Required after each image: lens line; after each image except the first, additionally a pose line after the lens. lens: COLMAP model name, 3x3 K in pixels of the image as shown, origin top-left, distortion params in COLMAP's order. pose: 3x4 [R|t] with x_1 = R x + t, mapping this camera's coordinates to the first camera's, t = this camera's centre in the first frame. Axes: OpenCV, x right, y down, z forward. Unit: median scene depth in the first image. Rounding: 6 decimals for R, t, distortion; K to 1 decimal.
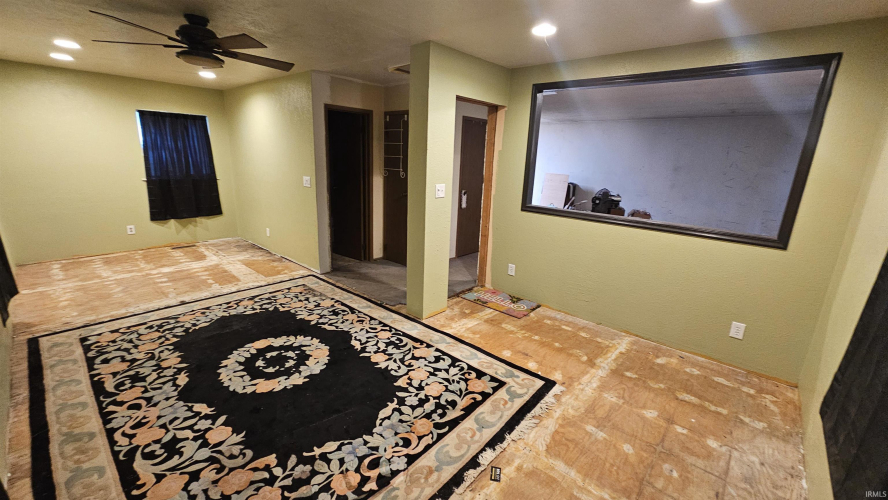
lens RADIAL K [[363.7, 0, 443.2], [0, 363.7, 250.5], [0, 0, 1]] dist [-0.003148, 0.000768]
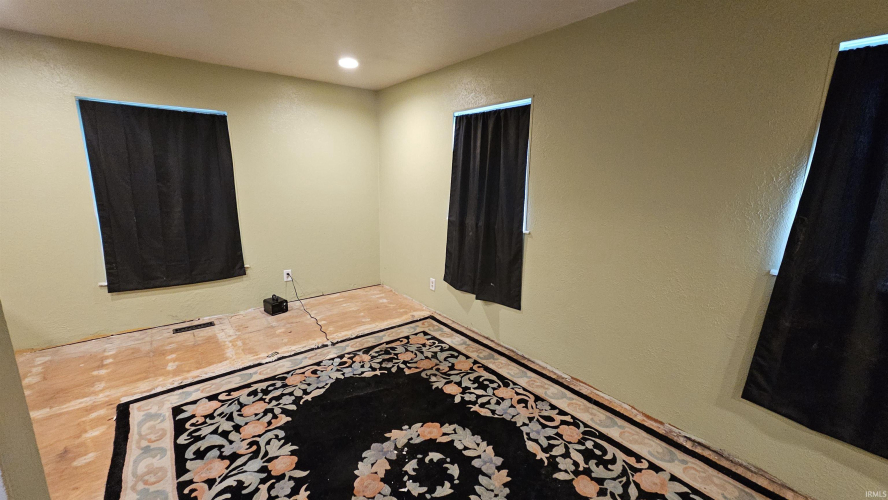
lens RADIAL K [[363.7, 0, 443.2], [0, 363.7, 250.5], [0, 0, 1]] dist [-0.003148, 0.000768]
pose [[-0.983677, -0.087927, 0.156999, -0.517384], [-0.007285, 0.891232, 0.453490, -0.340793], [-0.179796, 0.444944, -0.877325, 1.319942]]
